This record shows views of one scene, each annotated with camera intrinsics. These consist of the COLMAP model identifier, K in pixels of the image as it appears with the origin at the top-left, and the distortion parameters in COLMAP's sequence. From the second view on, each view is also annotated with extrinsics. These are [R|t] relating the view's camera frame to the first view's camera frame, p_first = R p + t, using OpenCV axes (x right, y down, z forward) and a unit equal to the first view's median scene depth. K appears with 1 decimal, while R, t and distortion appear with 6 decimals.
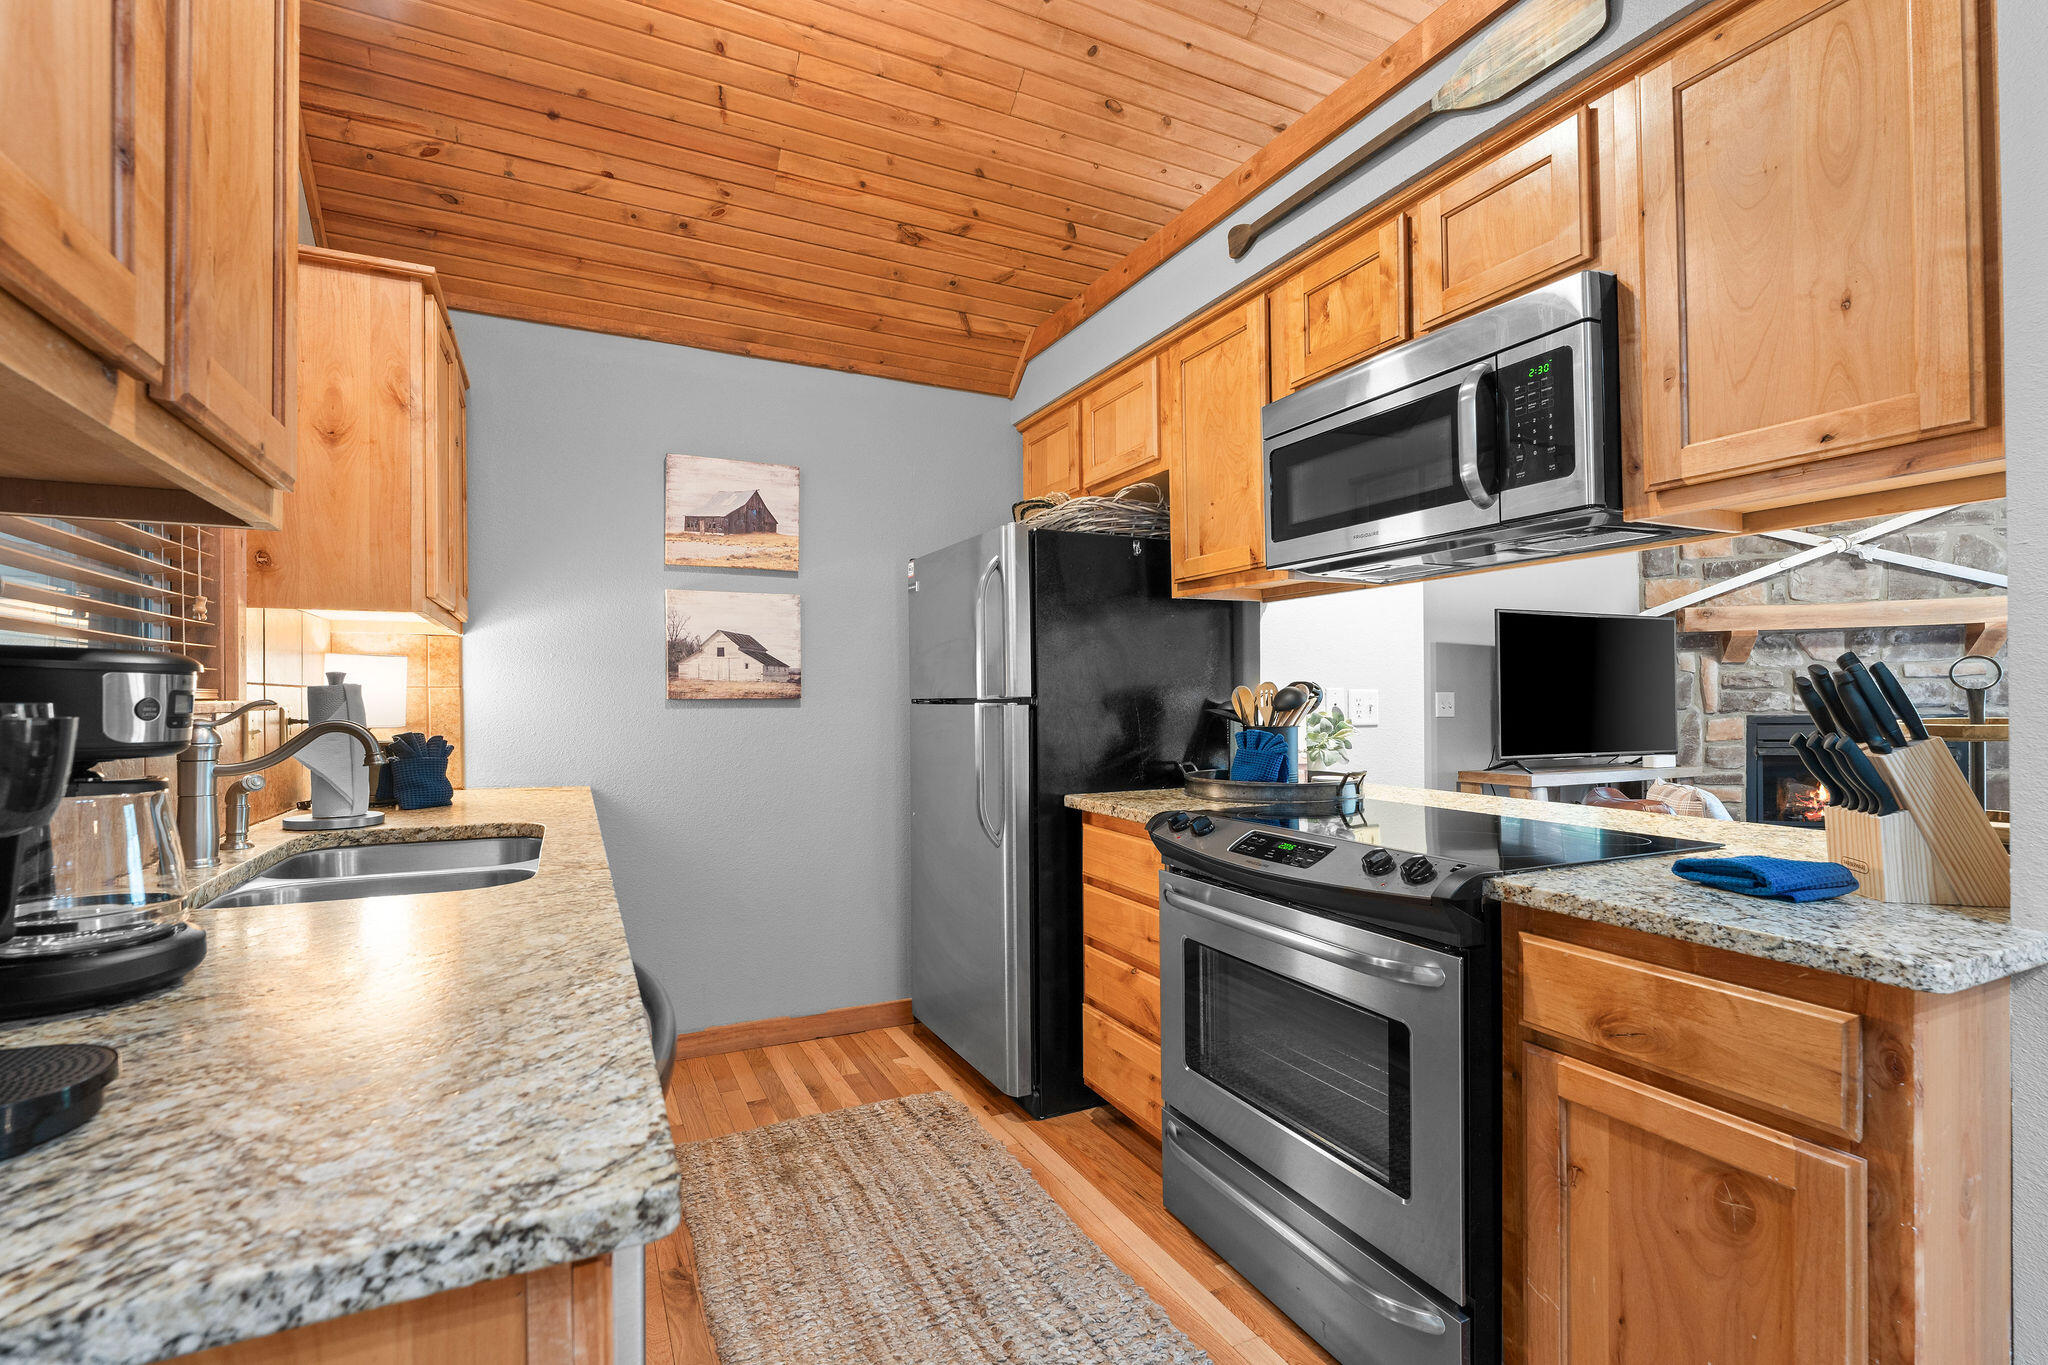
lens RADIAL K [[879.5, 0, 960.7], [0, 879.5, 692.6], [0, 0, 1]] dist [-0.009998, 0.000222]
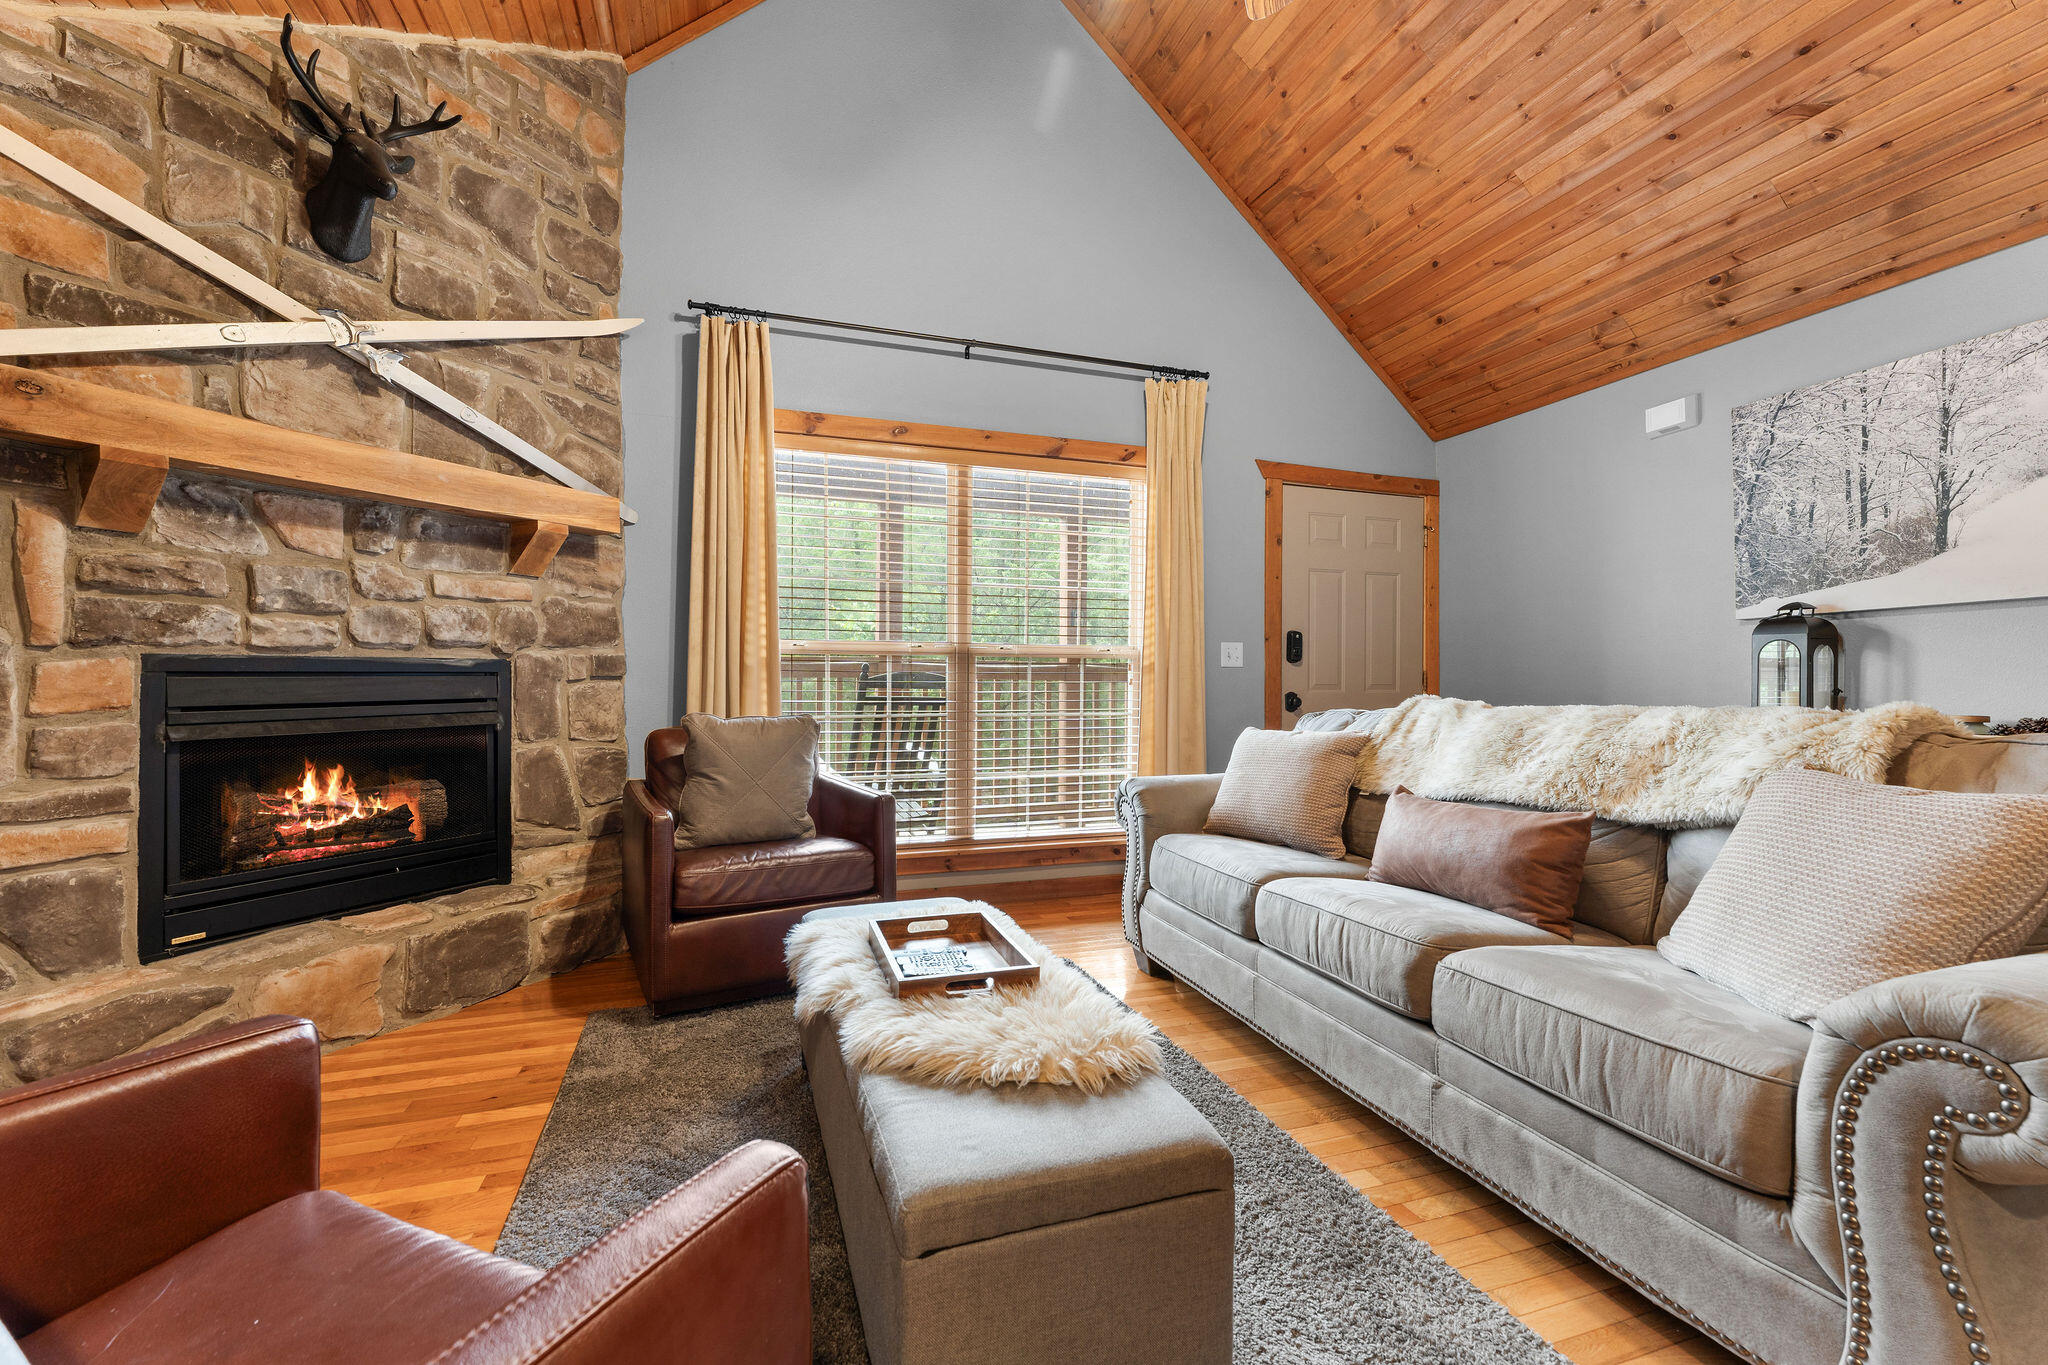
lens RADIAL K [[857.0, 0, 1035.9], [0, 857.0, 684.7], [0, 0, 1]] dist [-0.011200, 0.002171]
pose [[0.081812, 0.002027, 0.996646, 0.676050], [-0.004500, 0.999988, -0.001665, 0.053852], [-0.996638, -0.004349, 0.081820, 0.681080]]
